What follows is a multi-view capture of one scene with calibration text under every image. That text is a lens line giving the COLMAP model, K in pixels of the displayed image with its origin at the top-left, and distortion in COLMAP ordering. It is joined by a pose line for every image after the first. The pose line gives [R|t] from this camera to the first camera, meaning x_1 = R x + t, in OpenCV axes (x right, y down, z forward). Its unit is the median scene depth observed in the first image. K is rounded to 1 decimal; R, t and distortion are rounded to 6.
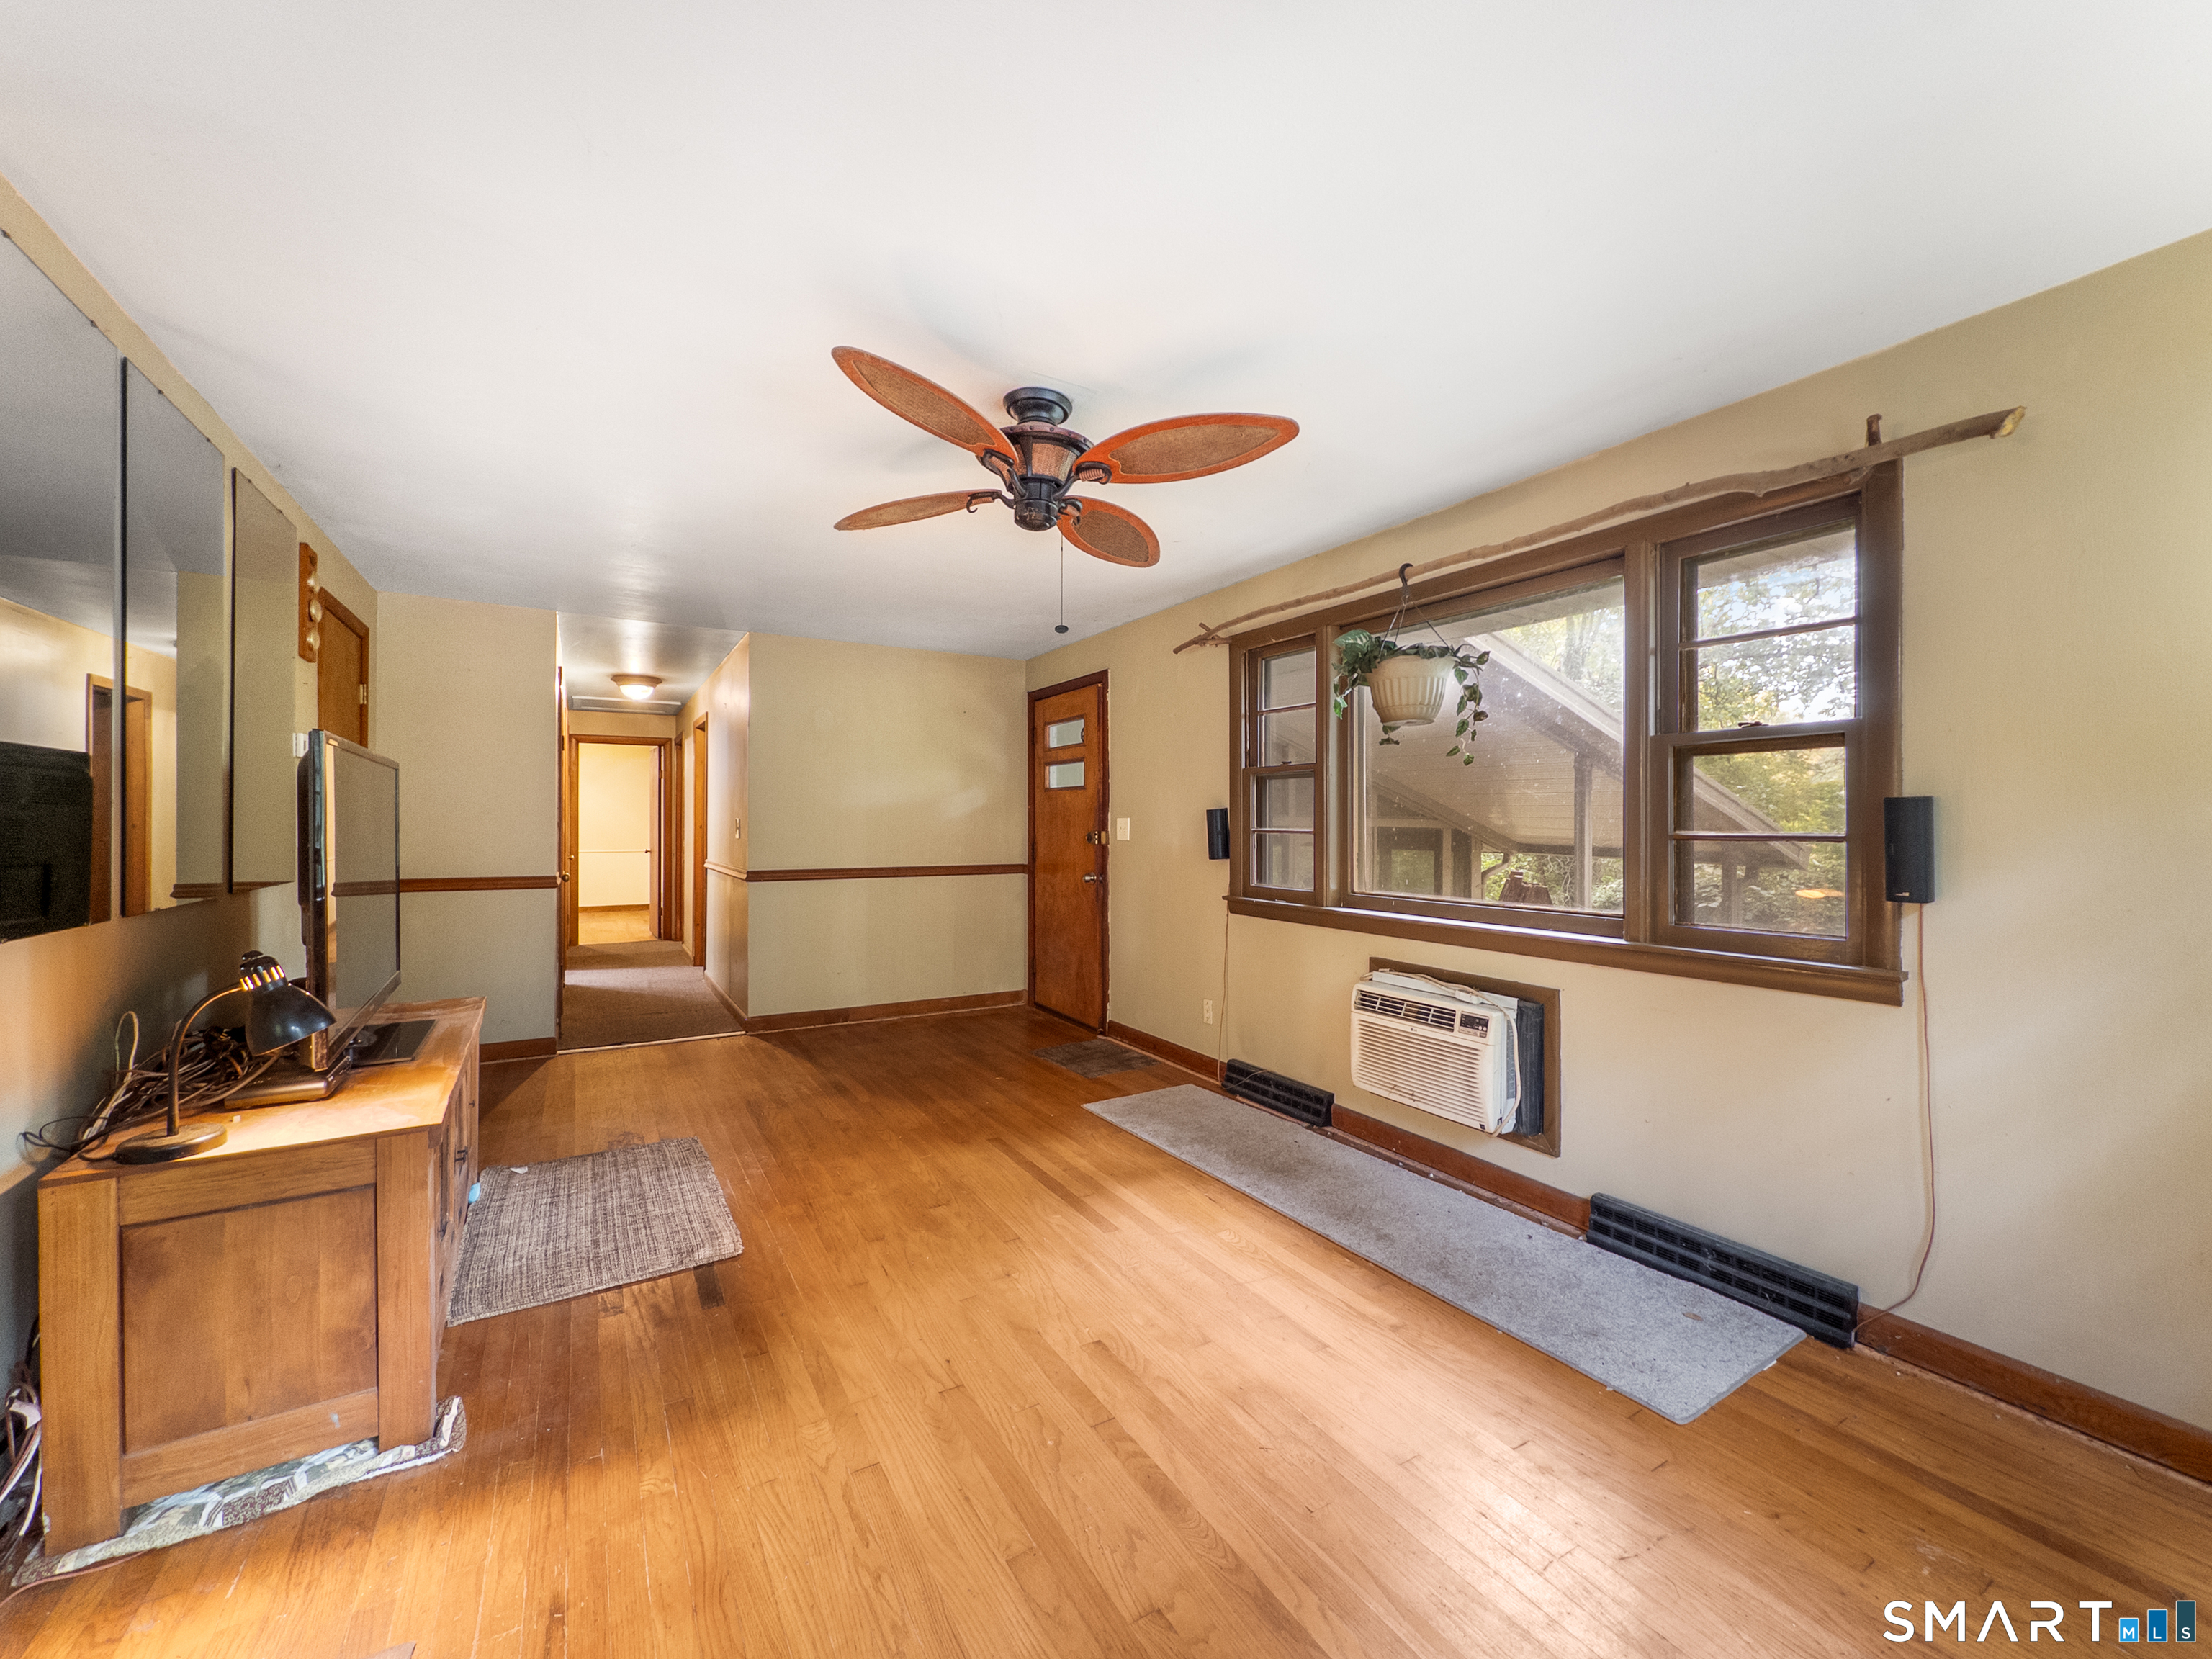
lens RADIAL K [[882.5, 0, 1074.3], [0, 882.5, 823.5], [0, 0, 1]] dist [-0.001798, 0.000224]
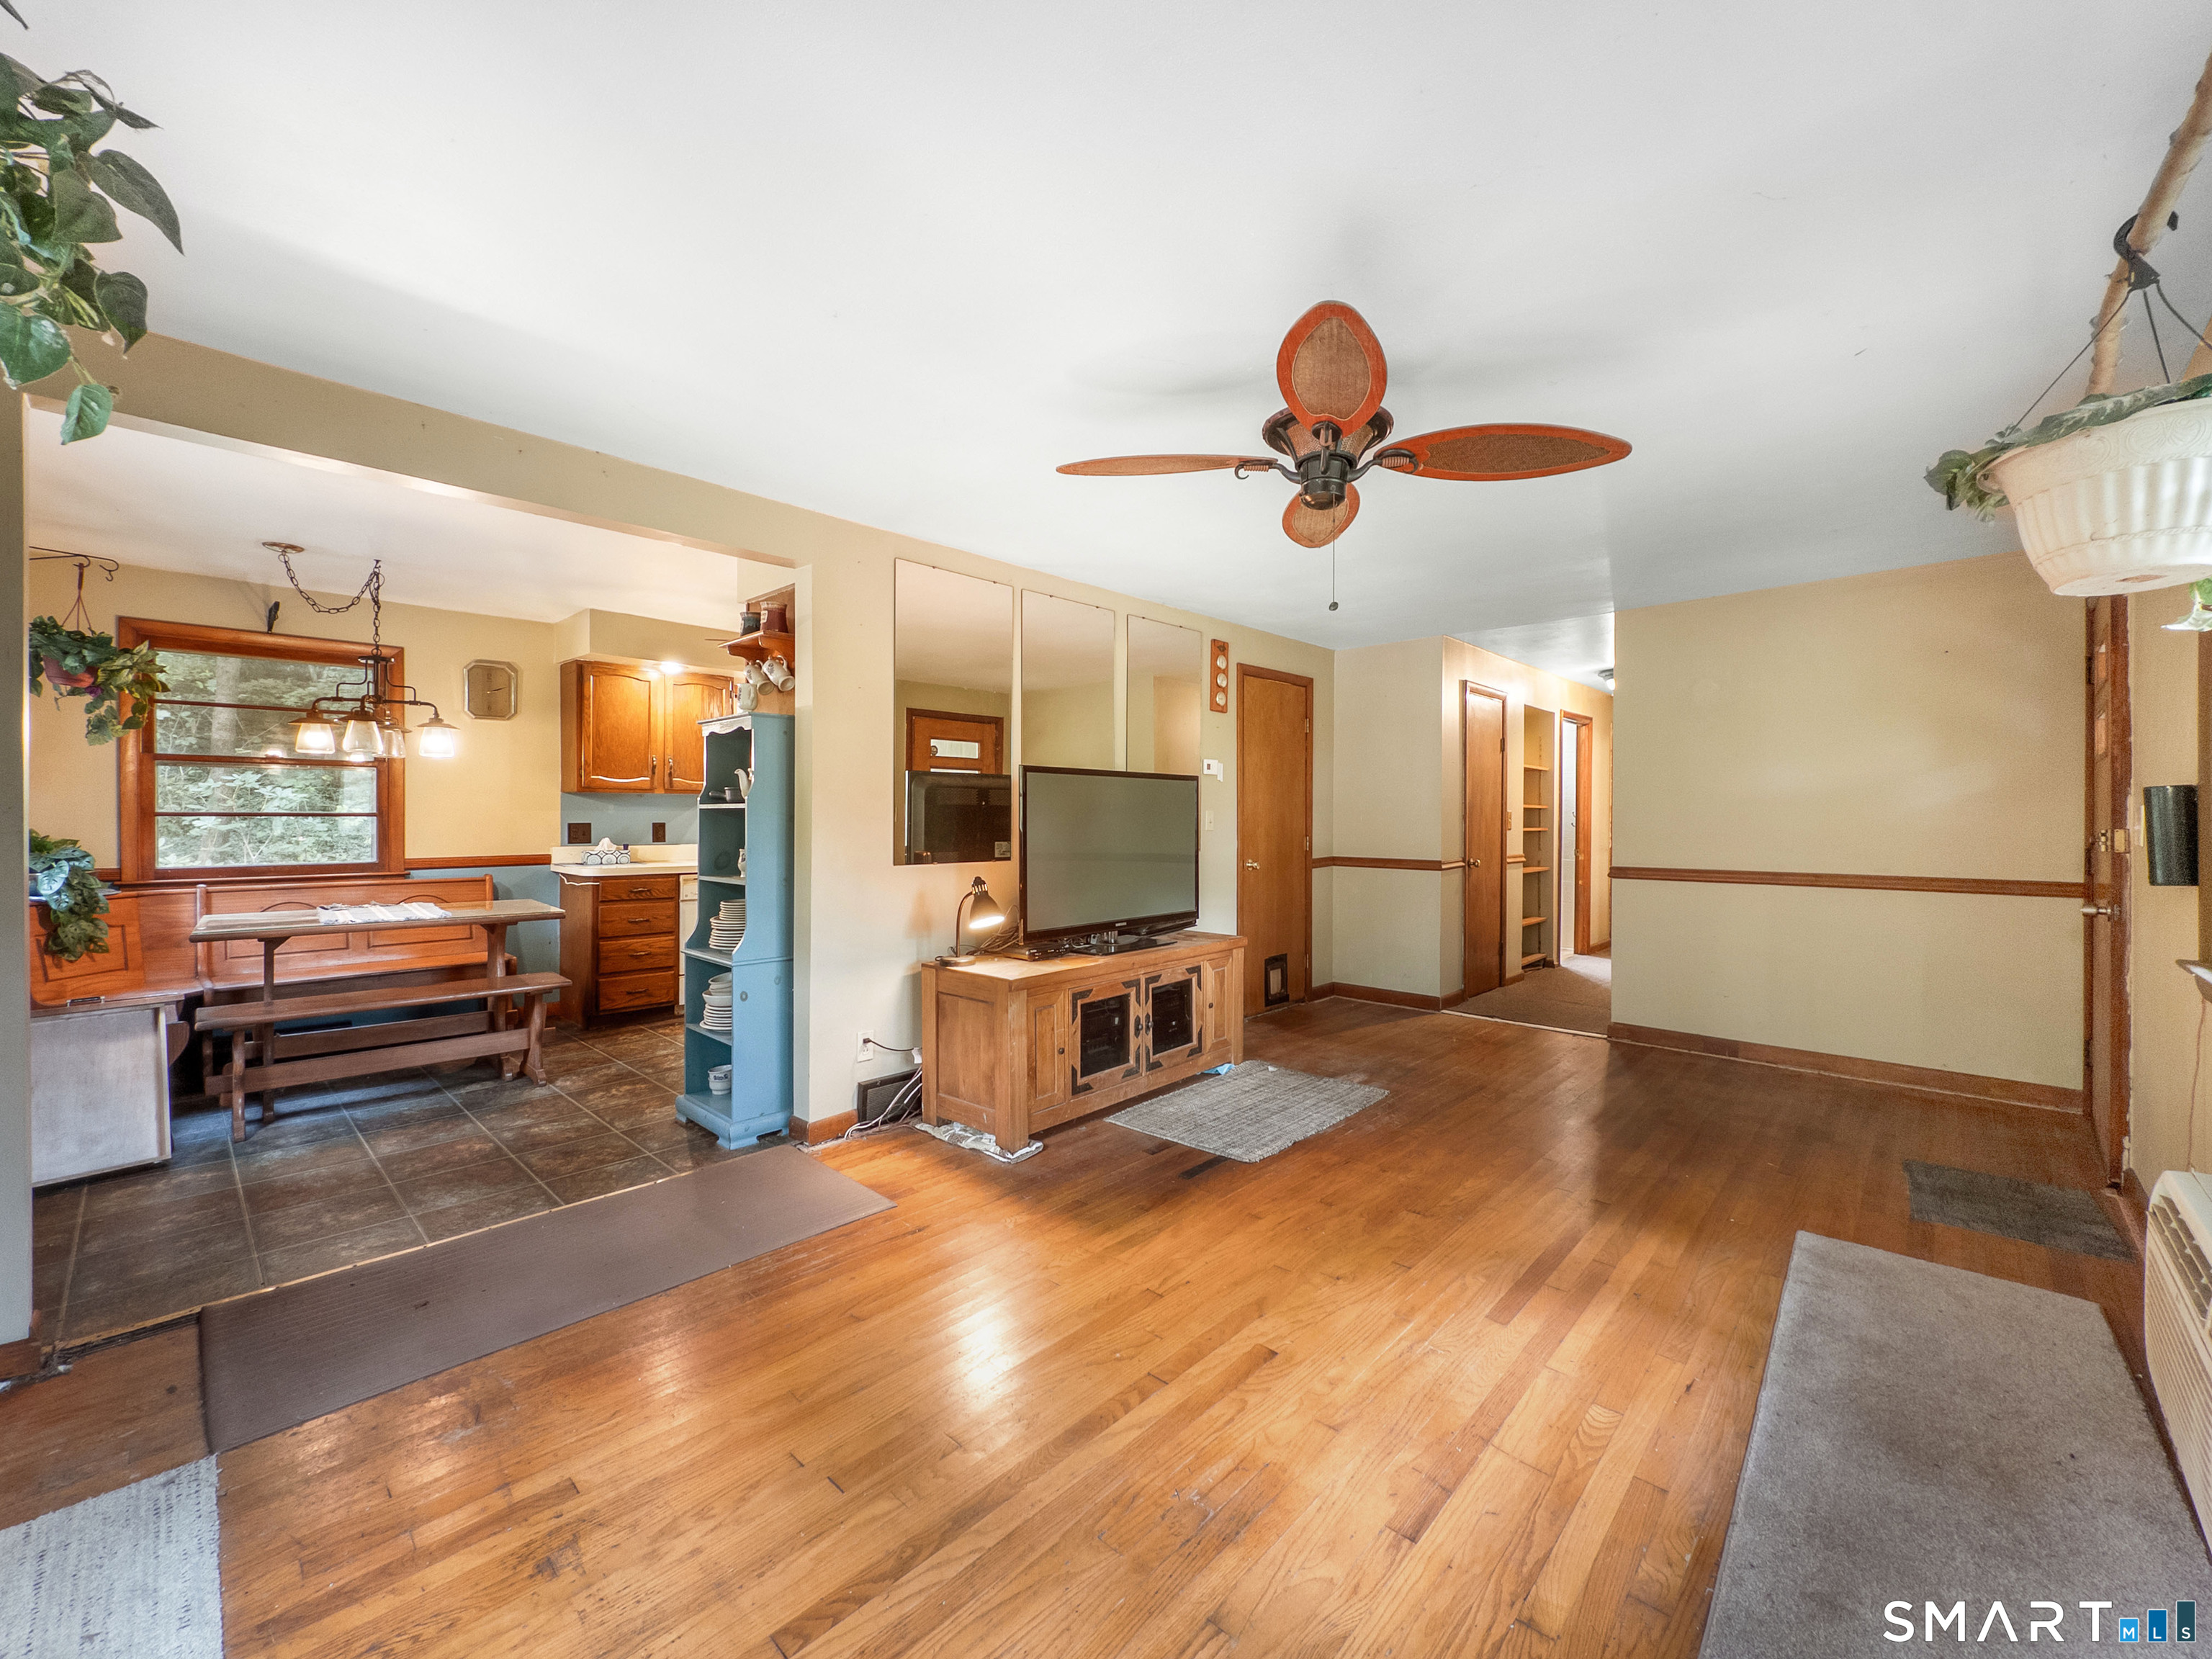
lens RADIAL K [[882.5, 0, 1147.0], [0, 882.5, 819.5], [0, 0, 1]] dist [-0.001798, 0.000224]
pose [[0.319646, 0.003637, -0.947530, 0.653014], [-0.002519, 0.999992, 0.002989, 0.003422], [0.947534, 0.001431, 0.319652, 0.411629]]
